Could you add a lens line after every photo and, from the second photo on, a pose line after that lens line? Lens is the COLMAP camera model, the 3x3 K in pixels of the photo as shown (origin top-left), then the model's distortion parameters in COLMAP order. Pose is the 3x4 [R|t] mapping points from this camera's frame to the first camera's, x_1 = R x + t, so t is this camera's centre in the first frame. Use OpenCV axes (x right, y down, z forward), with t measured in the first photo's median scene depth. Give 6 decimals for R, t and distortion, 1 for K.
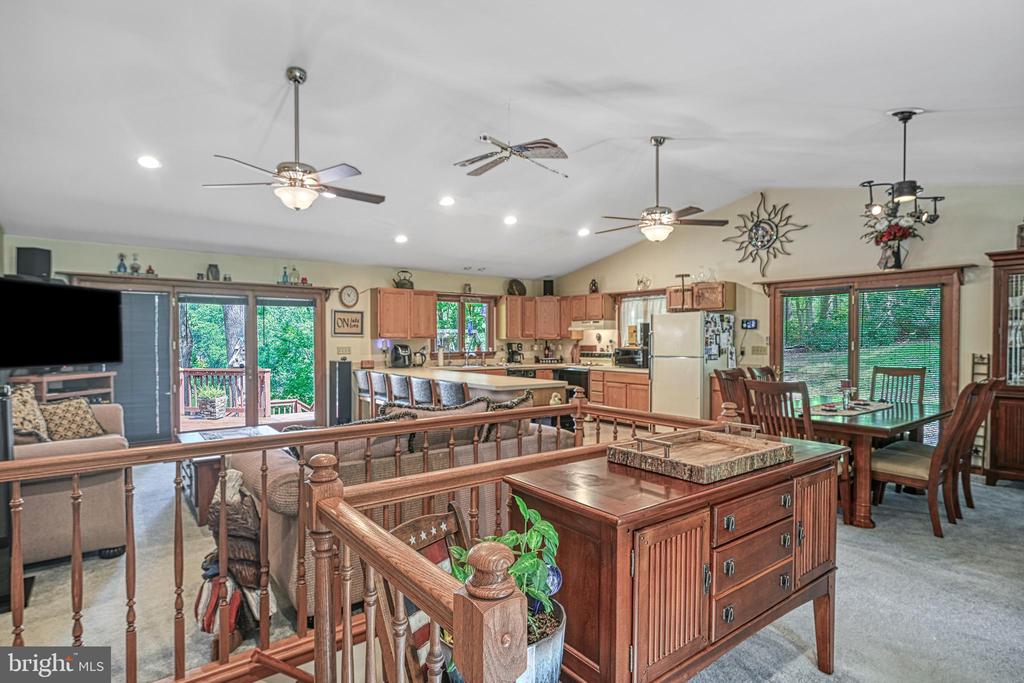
lens RADIAL K [[527.2, 0, 511.8], [0, 527.2, 346.6], [0, 0, 1]] dist [-0.002146, 0.000856]
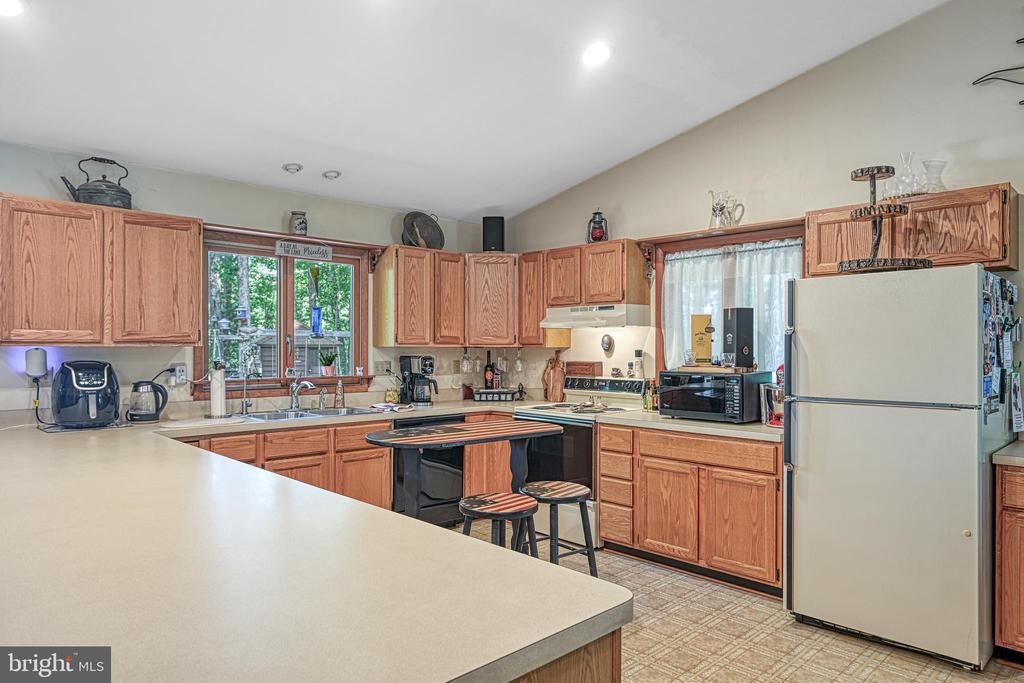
lens RADIAL K [[659.4, 0, 514.0], [0, 659.4, 349.0], [0, 0, 1]] dist [0.002574, 0.000156]
pose [[0.993503, 0.003786, 0.113747, 0.031302], [-0.002511, 0.999932, -0.011346, -0.008971], [-0.113782, 0.010987, 0.993445, 0.598593]]
